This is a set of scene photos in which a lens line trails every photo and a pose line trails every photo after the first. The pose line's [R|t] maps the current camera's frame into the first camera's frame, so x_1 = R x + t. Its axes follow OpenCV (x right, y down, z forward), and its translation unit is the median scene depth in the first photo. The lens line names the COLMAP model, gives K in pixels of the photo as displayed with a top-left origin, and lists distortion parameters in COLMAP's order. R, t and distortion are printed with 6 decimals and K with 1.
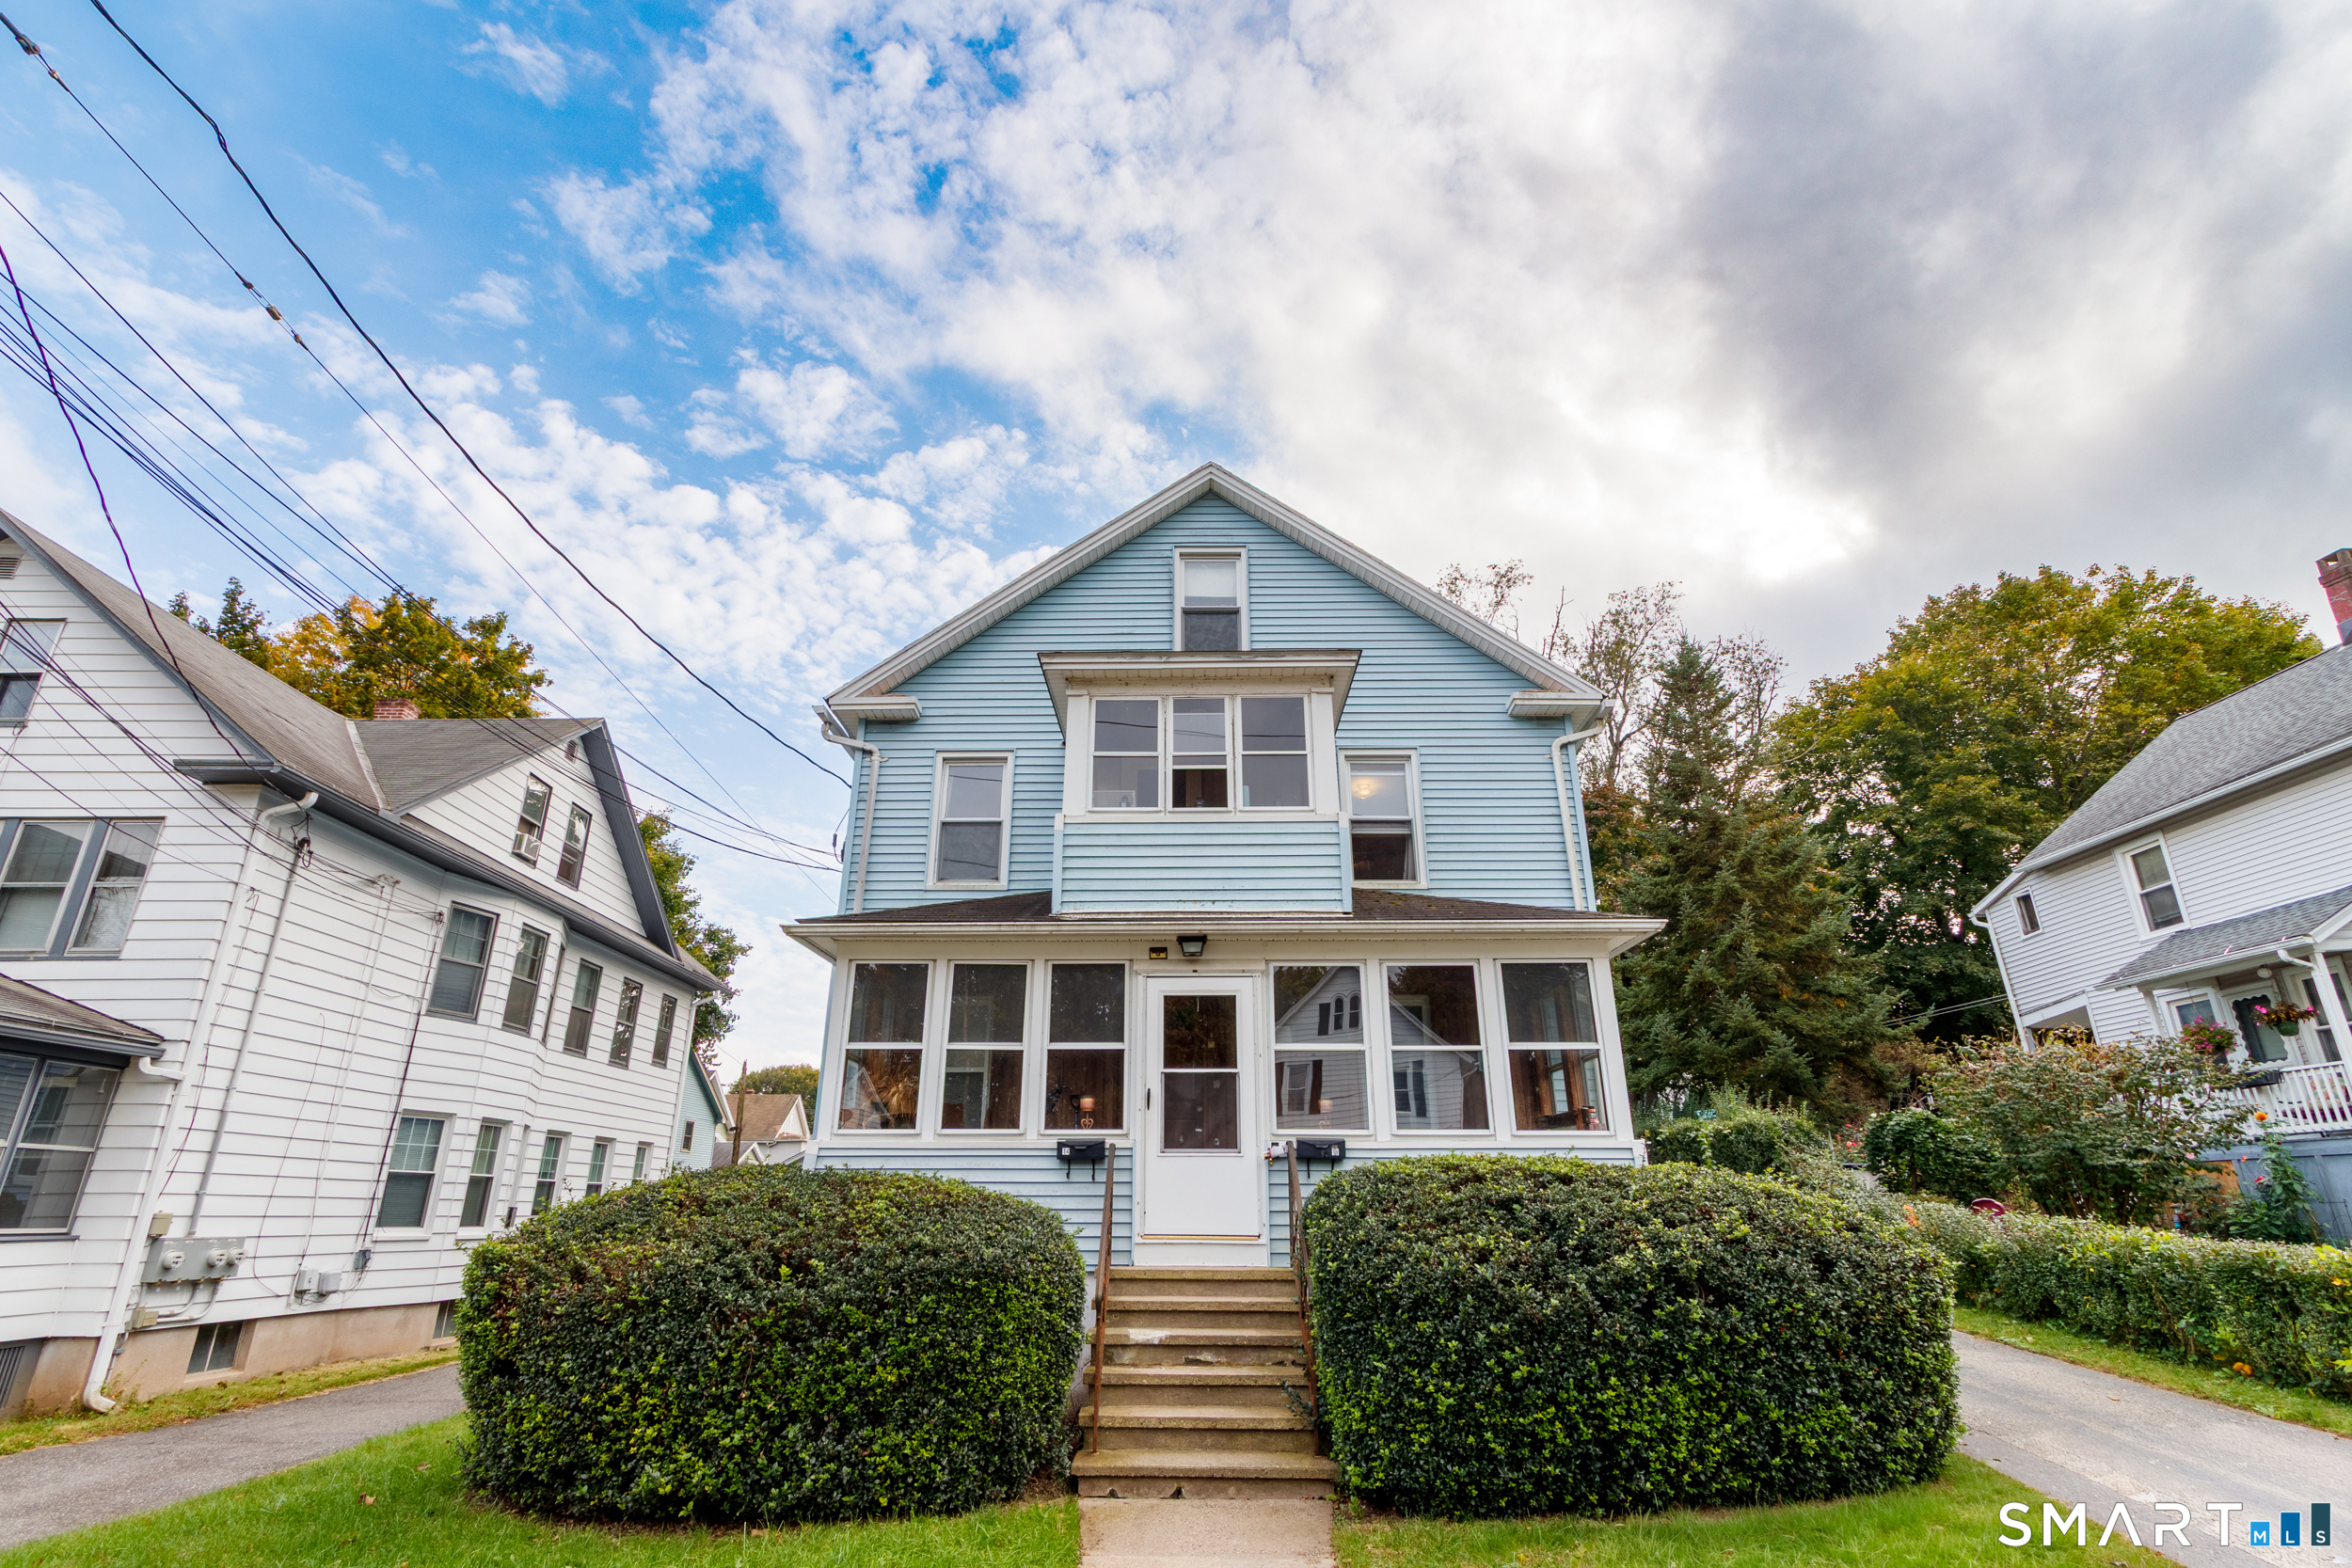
lens RADIAL K [[1134.4, 0, 1183.0], [0, 1134.4, 797.5], [0, 0, 1]] dist [0.002461, 0.000487]
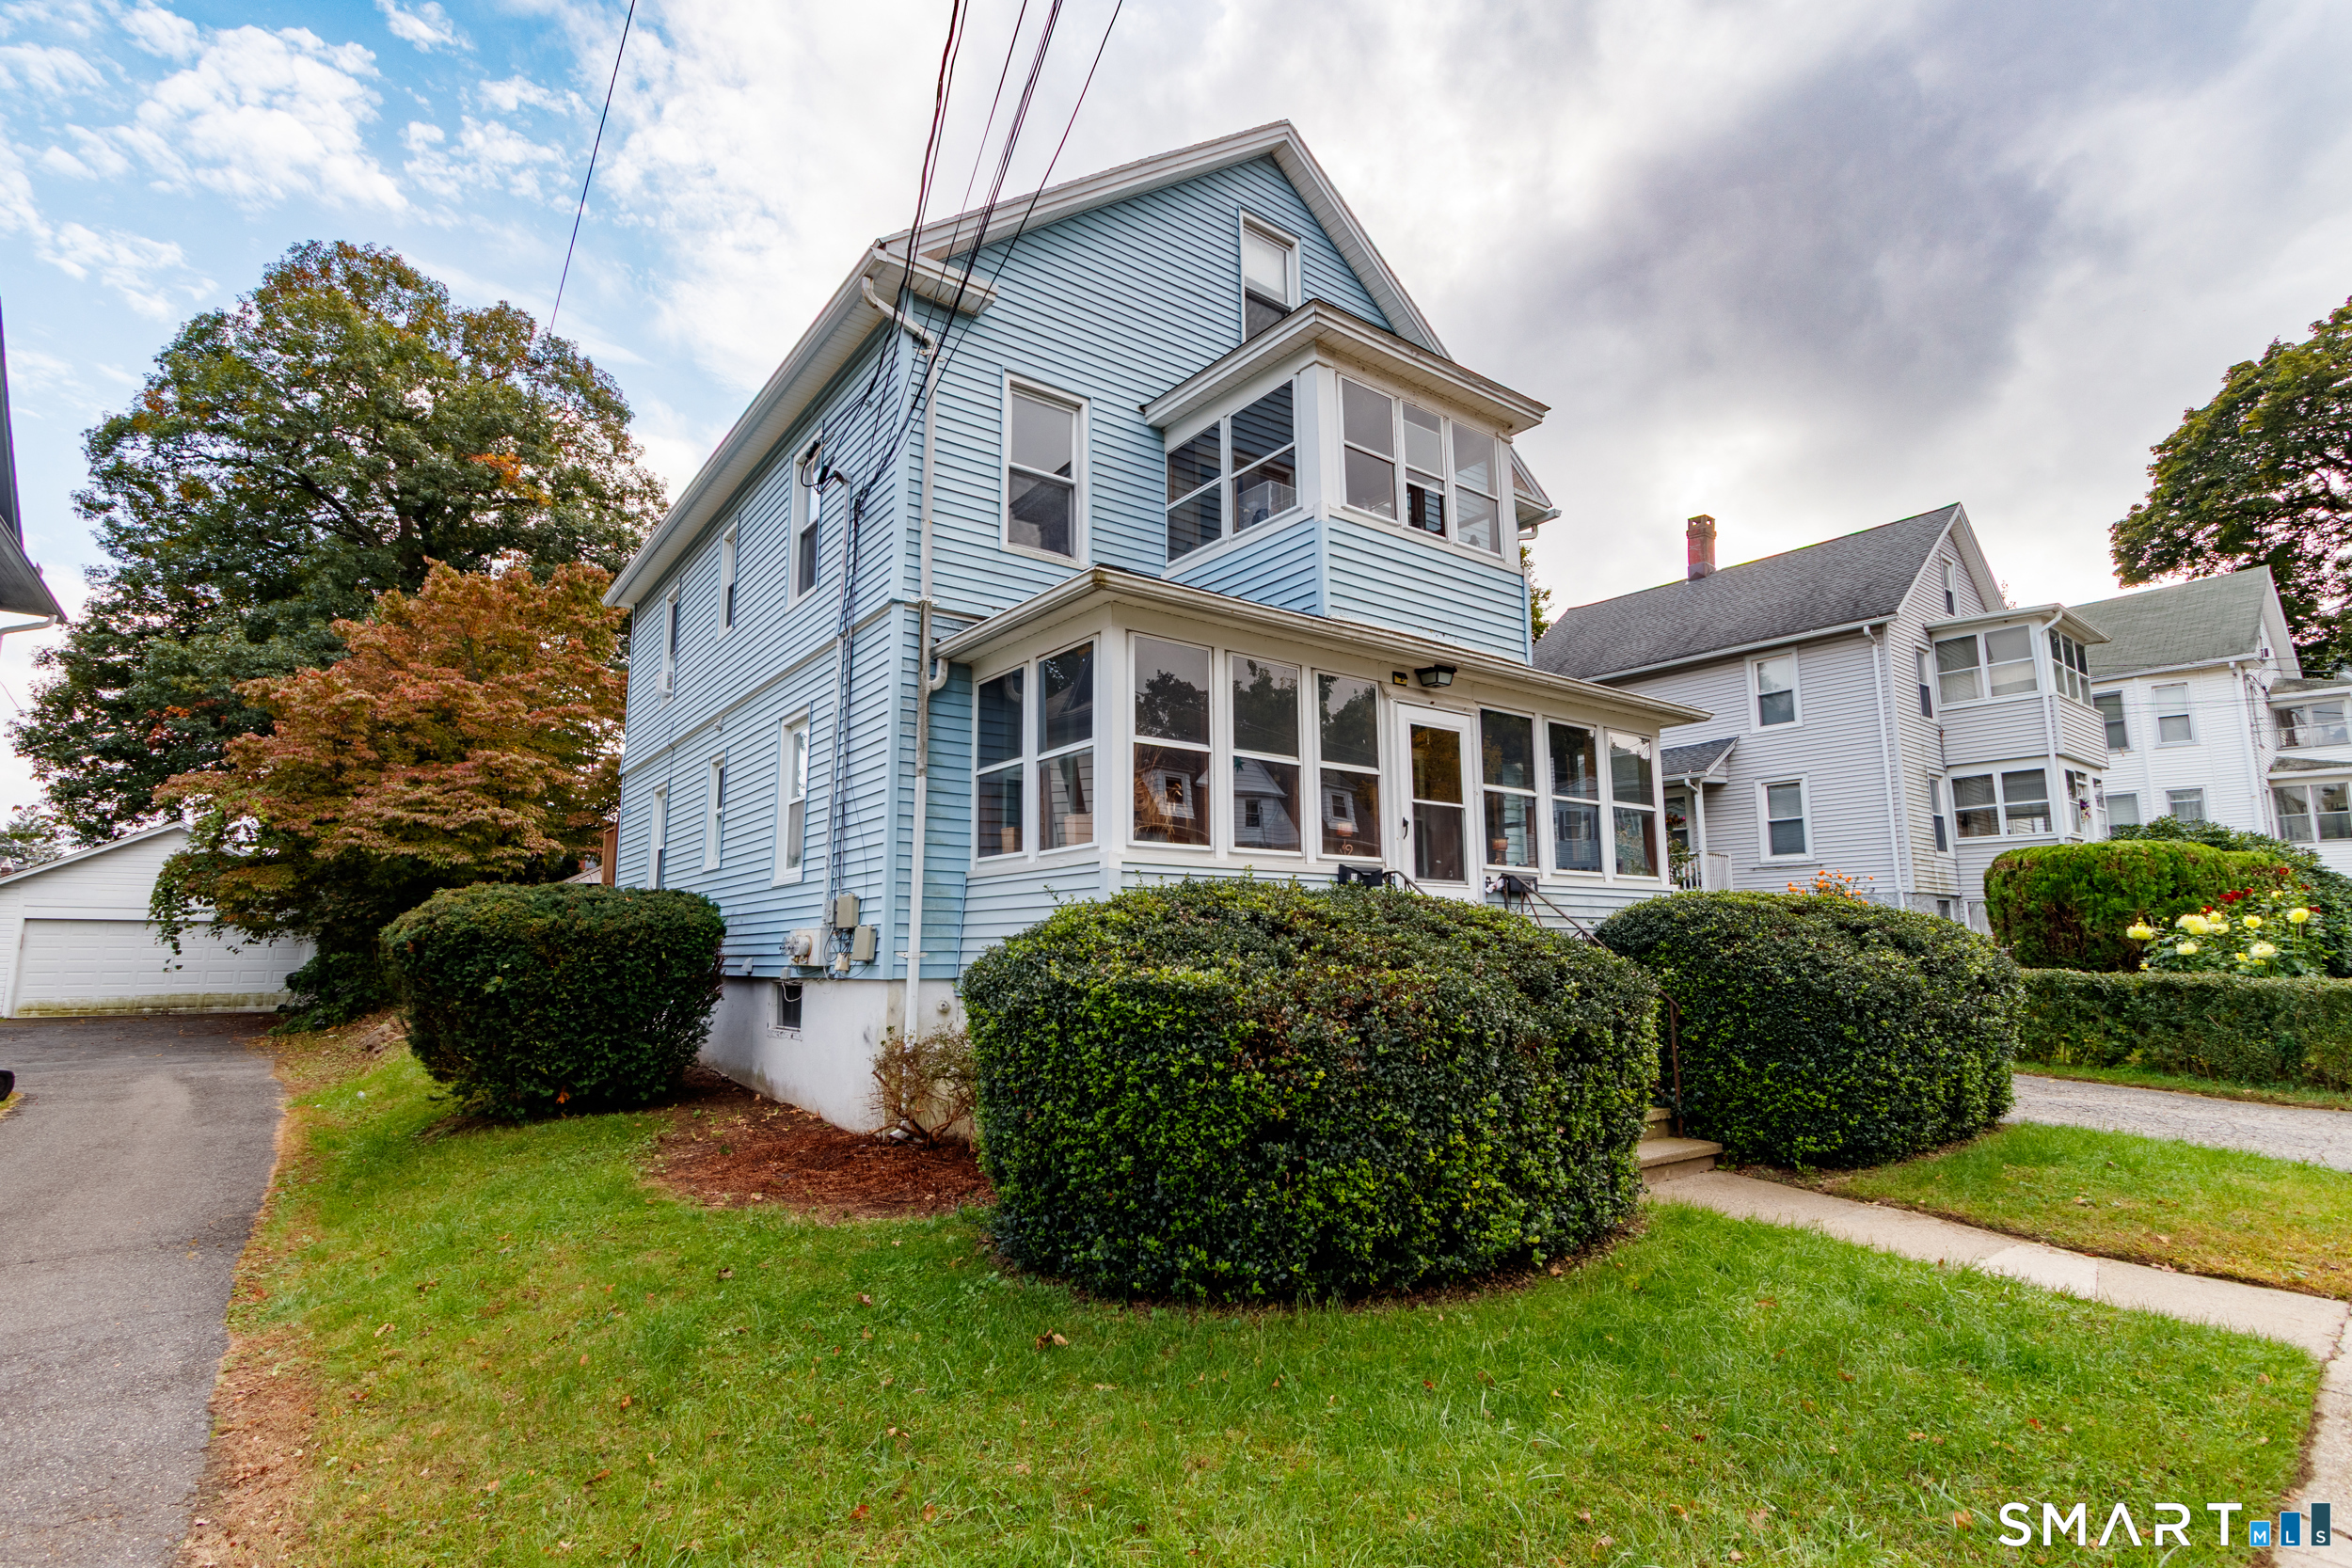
lens RADIAL K [[1134.4, 0, 1183.0], [0, 1134.4, 797.5], [0, 0, 1]] dist [0.002461, 0.000487]
pose [[0.790279, 0.078384, 0.607712, -0.733952], [-0.202467, 0.969482, 0.138246, 0.140793], [-0.578330, -0.232295, 0.782032, 0.352097]]
